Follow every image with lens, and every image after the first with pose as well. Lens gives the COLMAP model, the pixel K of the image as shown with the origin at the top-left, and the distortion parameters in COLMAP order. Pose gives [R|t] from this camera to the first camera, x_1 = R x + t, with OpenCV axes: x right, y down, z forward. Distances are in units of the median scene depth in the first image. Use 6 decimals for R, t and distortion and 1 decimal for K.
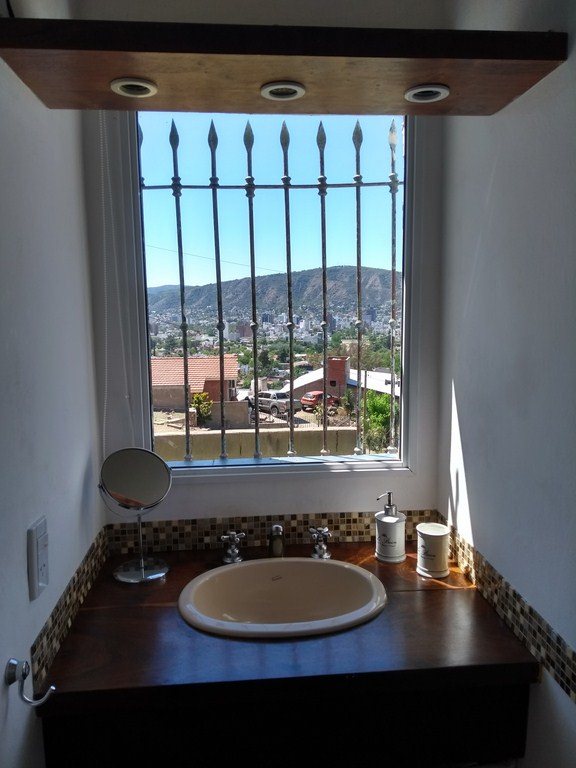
lens RADIAL K [[595.6, 0, 288.0], [0, 595.6, 384.0], [0, 0, 1]] dist [0.091111, -0.130635]
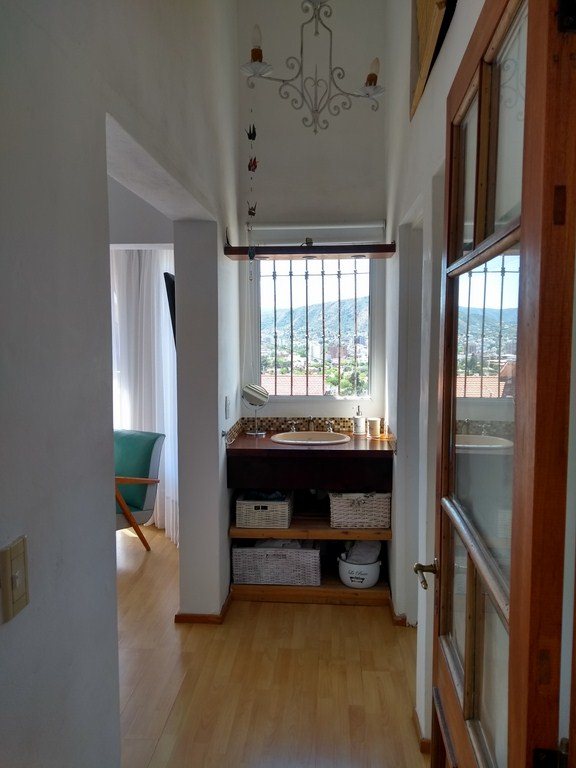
lens RADIAL K [[595.6, 0, 288.0], [0, 595.6, 384.0], [0, 0, 1]] dist [0.091111, -0.130635]
pose [[0.988361, 0.023049, -0.150368, 0.233696], [-0.028407, 0.999032, -0.033586, 0.171924], [0.149449, 0.037467, 0.988059, -1.315562]]
